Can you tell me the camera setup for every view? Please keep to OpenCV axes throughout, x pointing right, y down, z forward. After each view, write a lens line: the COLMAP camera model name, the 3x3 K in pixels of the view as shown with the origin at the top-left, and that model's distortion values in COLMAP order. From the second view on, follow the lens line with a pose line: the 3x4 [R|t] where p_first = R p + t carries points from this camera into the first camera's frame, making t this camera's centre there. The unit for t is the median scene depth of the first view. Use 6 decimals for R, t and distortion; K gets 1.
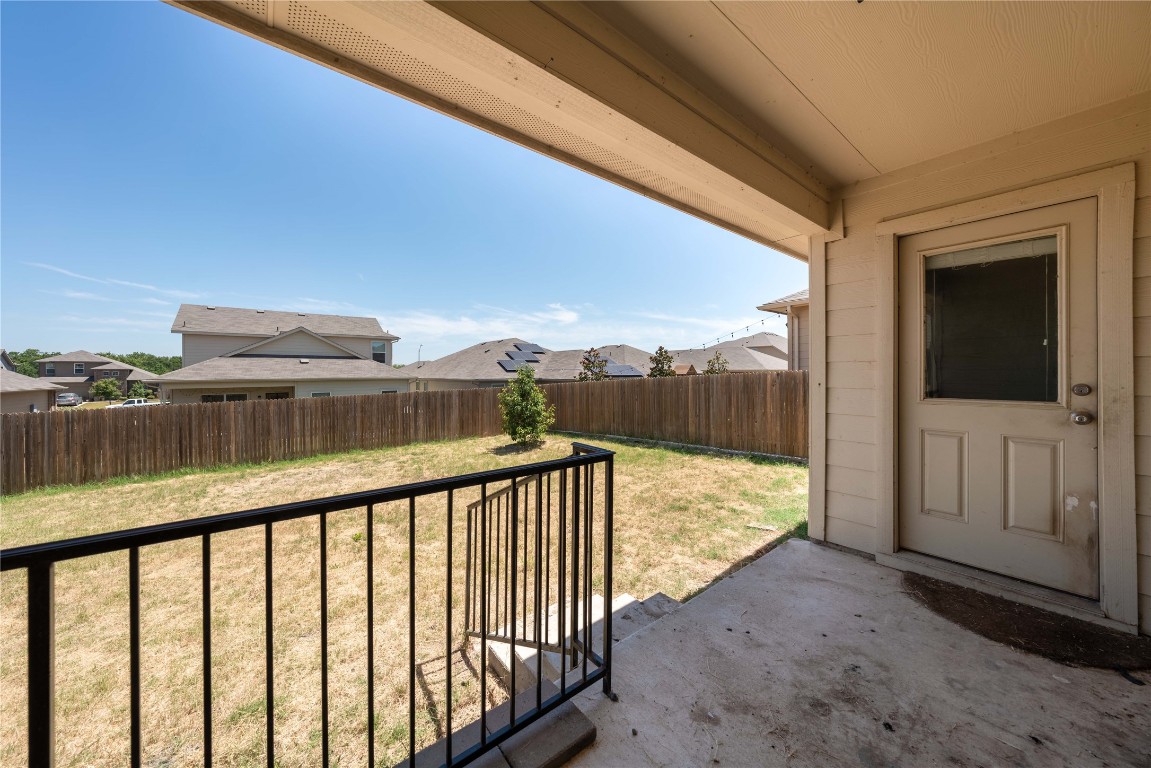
lens RADIAL K [[415.9, 0, 582.3], [0, 415.9, 375.7], [0, 0, 1]] dist [-0.001096, 0.000118]
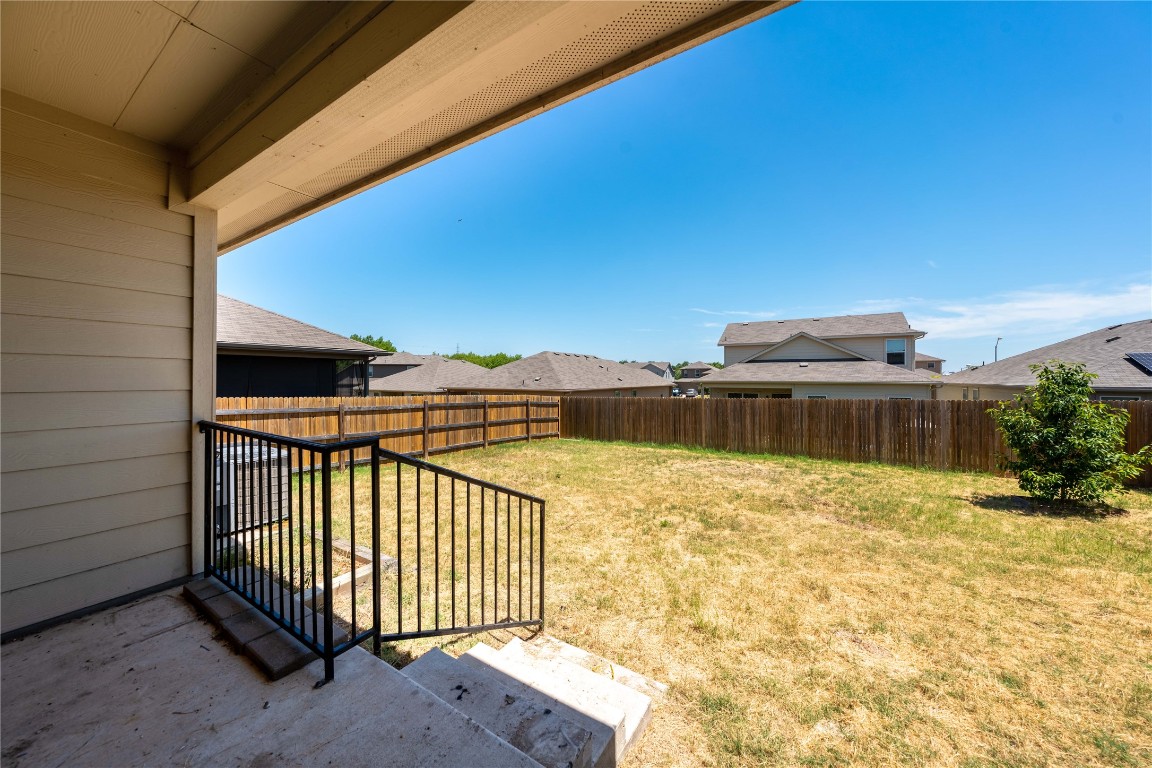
lens RADIAL K [[395.4, 0, 554.8], [0, 395.4, 376.9], [0, 0, 1]] dist [0.004313, -0.000314]
pose [[0.306345, 0.005469, -0.951905, 0.091203], [-0.009403, 0.999952, 0.002719, -0.000757], [0.951874, 0.008118, 0.306382, 0.103298]]
